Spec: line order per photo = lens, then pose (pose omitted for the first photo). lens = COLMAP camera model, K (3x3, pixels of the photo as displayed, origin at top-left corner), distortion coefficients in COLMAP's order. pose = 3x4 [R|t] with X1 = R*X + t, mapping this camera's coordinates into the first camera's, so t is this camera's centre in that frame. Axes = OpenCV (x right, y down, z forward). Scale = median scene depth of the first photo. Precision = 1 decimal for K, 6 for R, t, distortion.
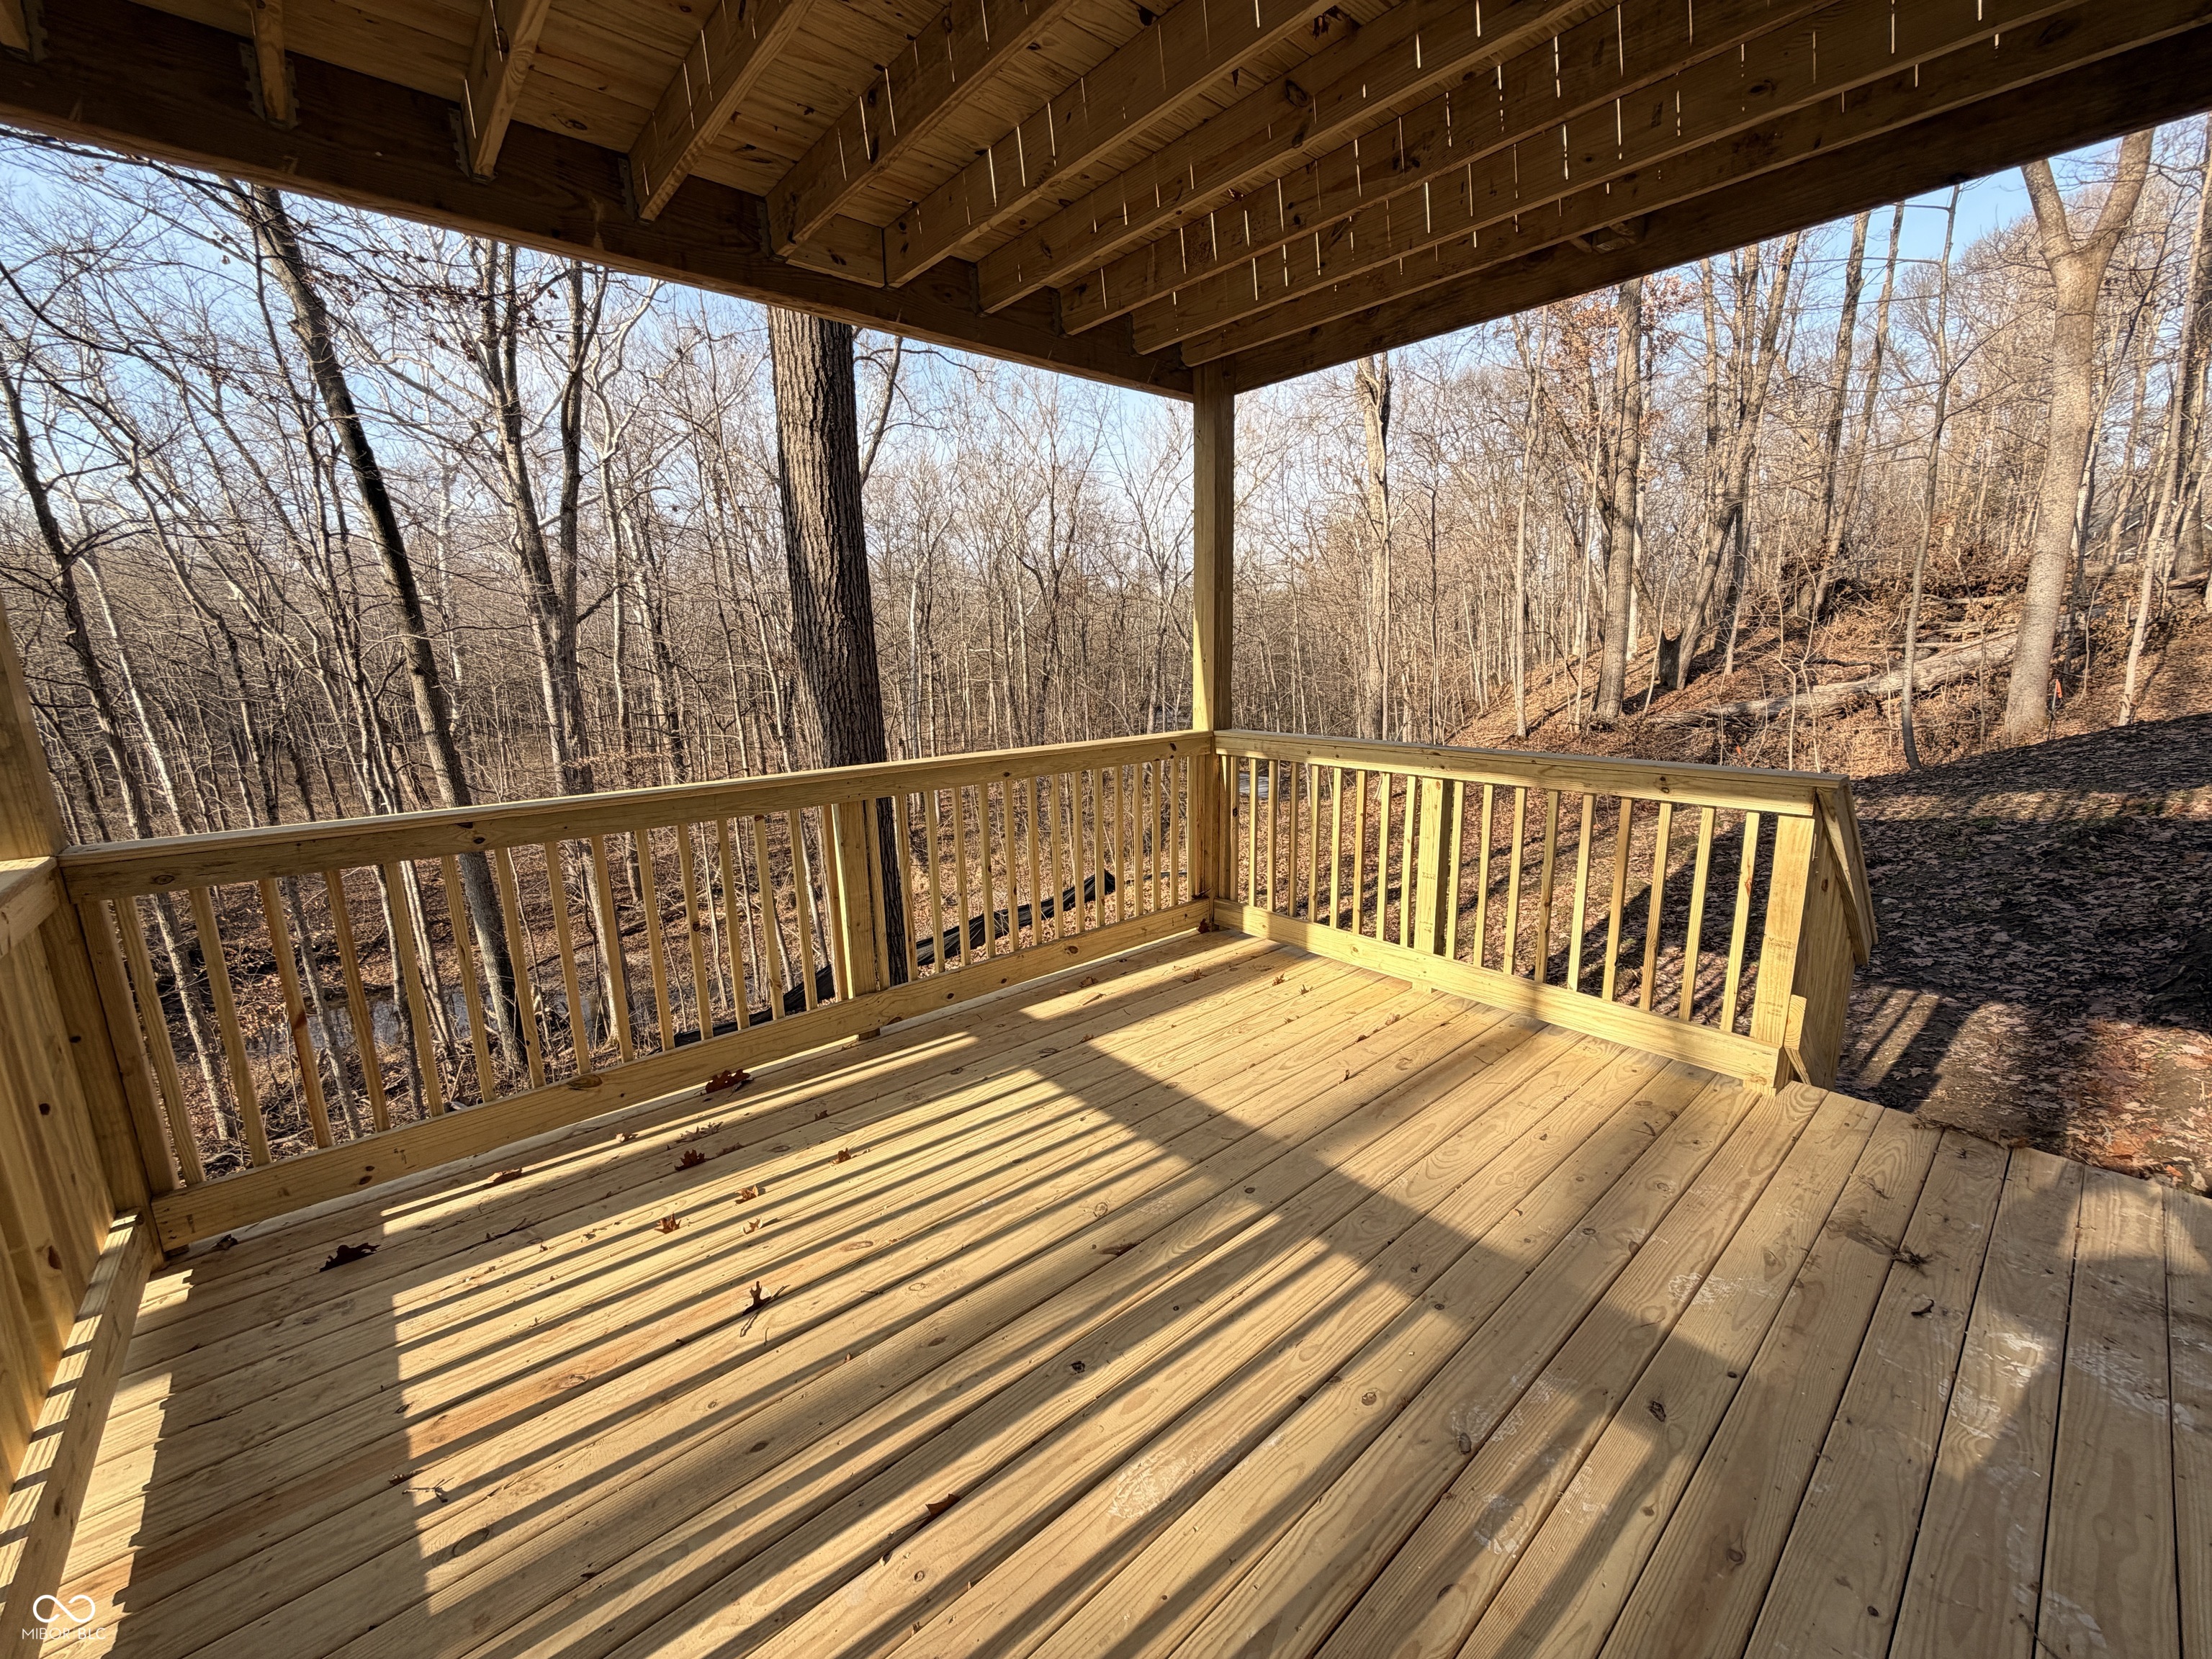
lens RADIAL K [[878.3, 0, 1106.0], [0, 878.3, 829.5], [0, 0, 1]] dist [-0.001336, 0.000384]
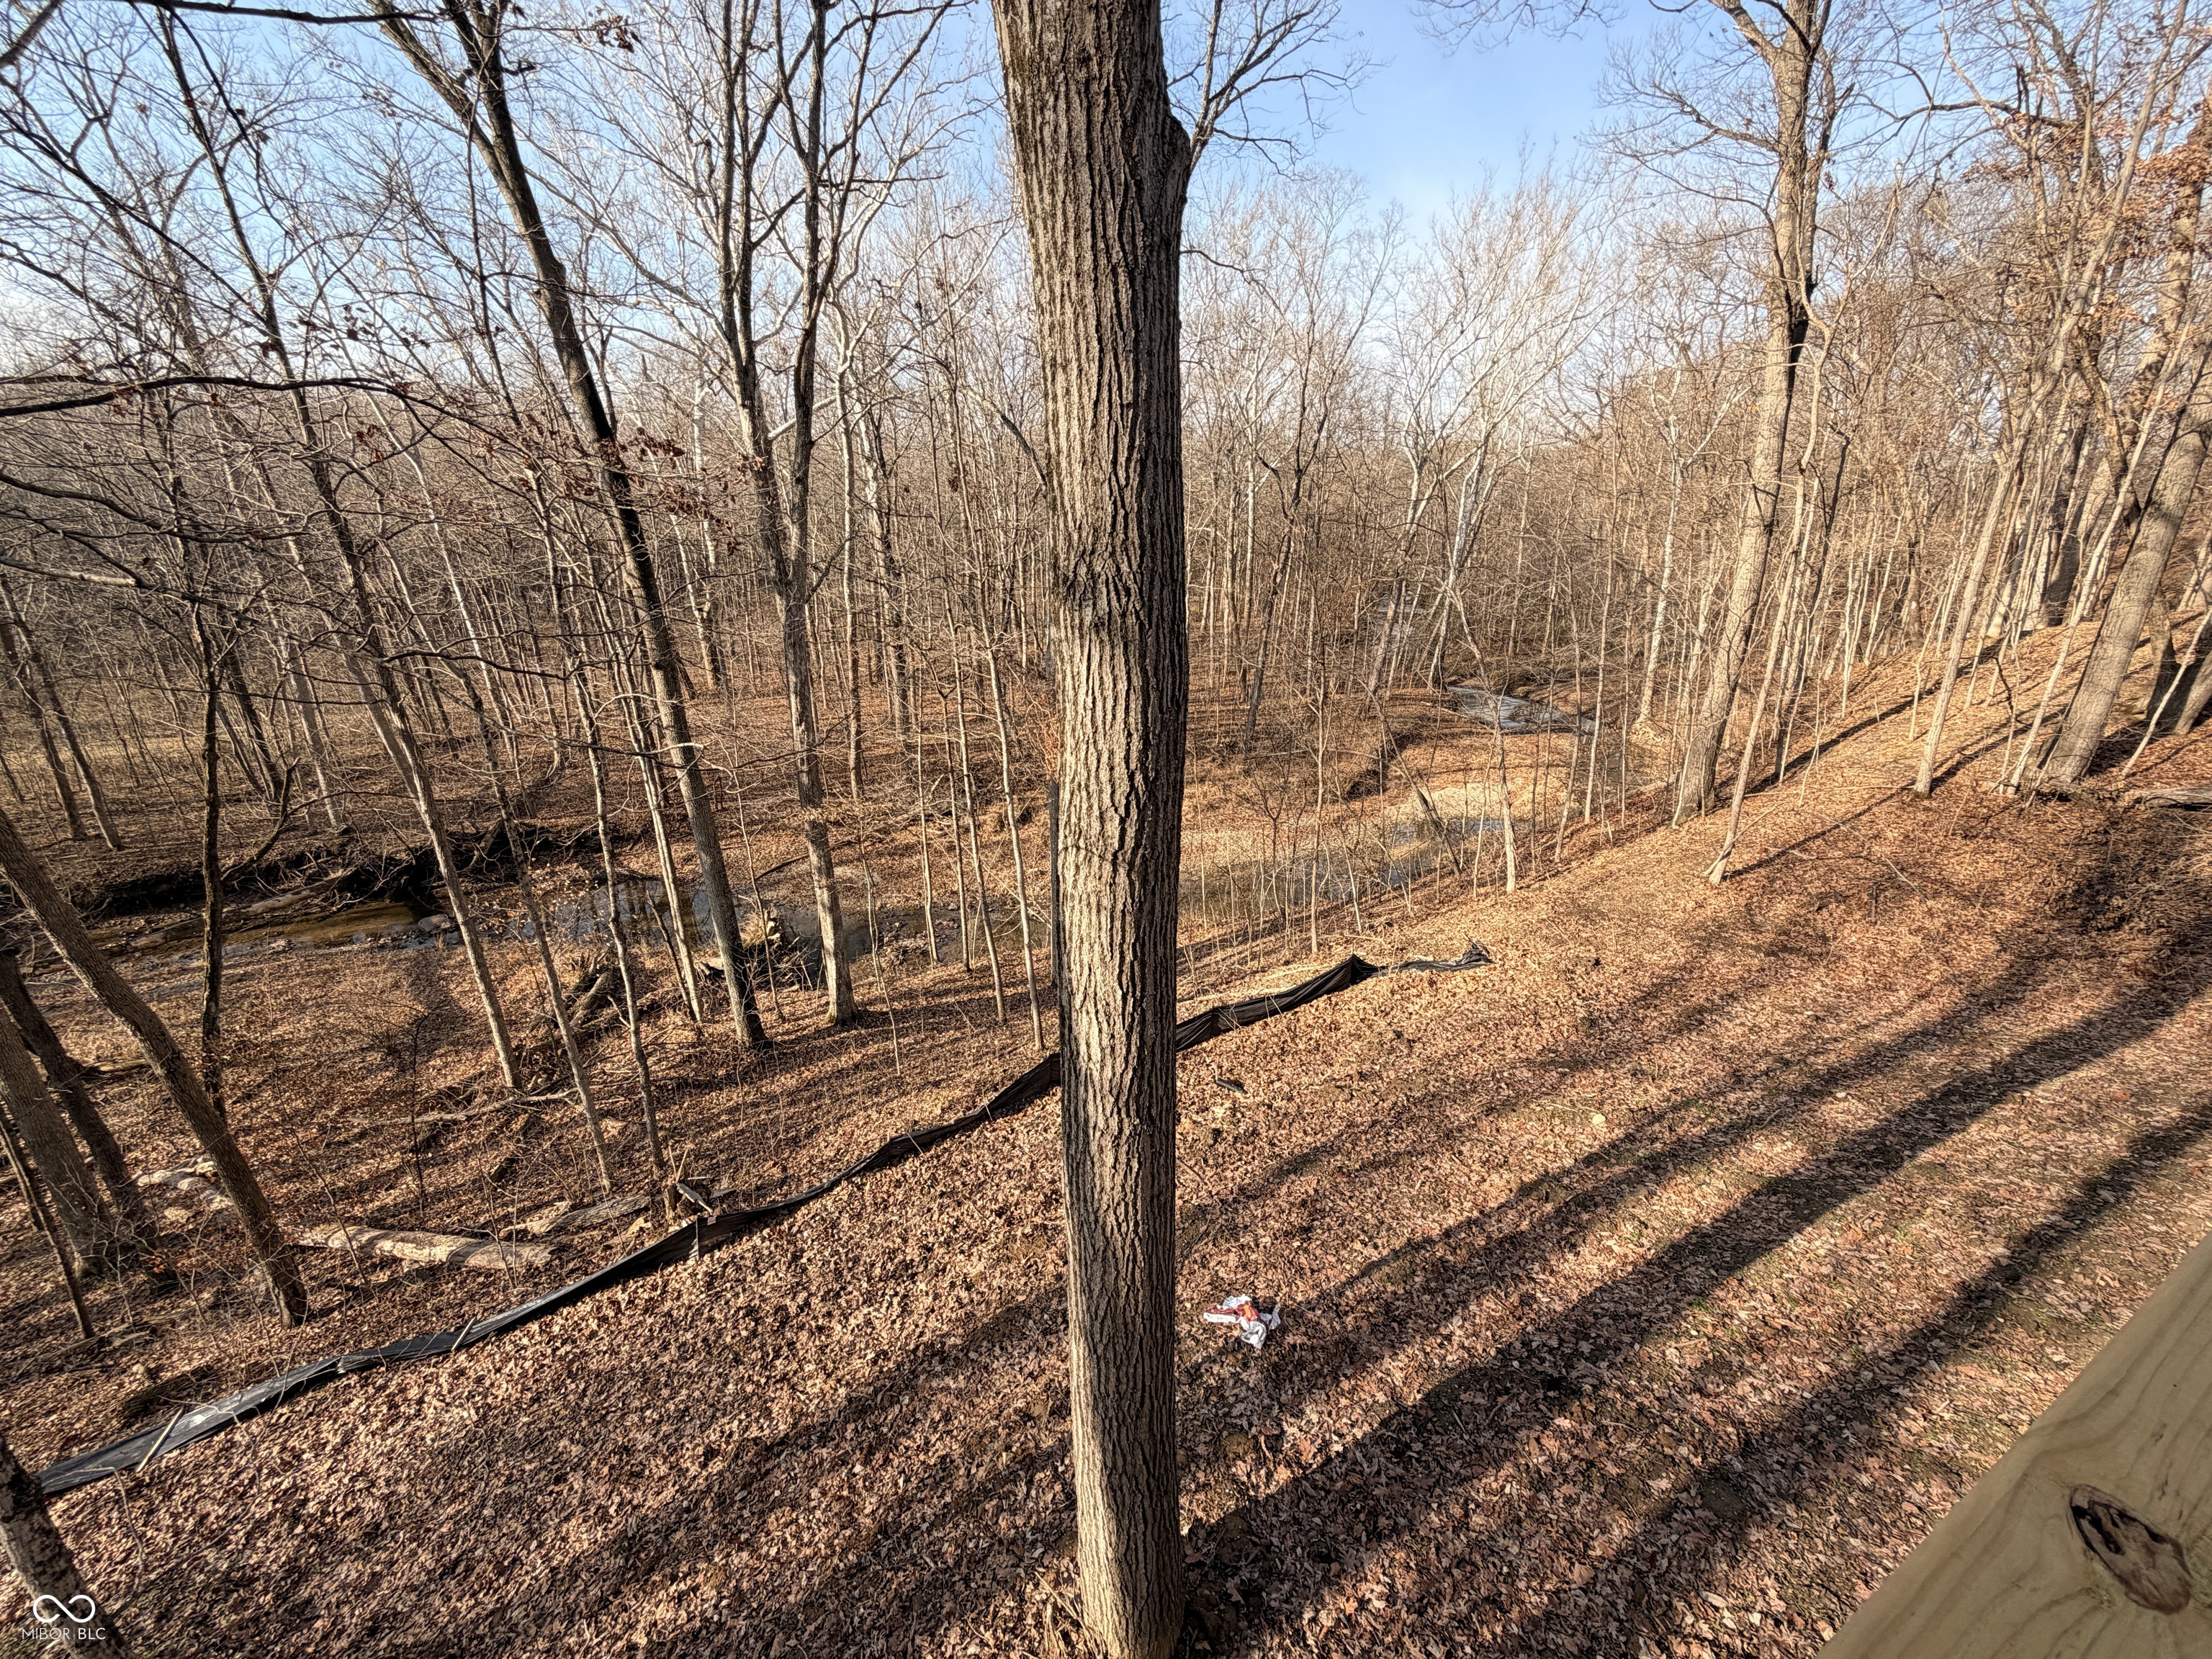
lens RADIAL K [[878.3, 0, 1106.0], [0, 878.3, 829.5], [0, 0, 1]] dist [-0.001336, 0.000384]
pose [[0.972450, 0.107057, -0.207075, -0.216390], [-0.073993, 0.984126, 0.161310, -0.574852], [0.221058, -0.141544, 0.964935, 0.411384]]
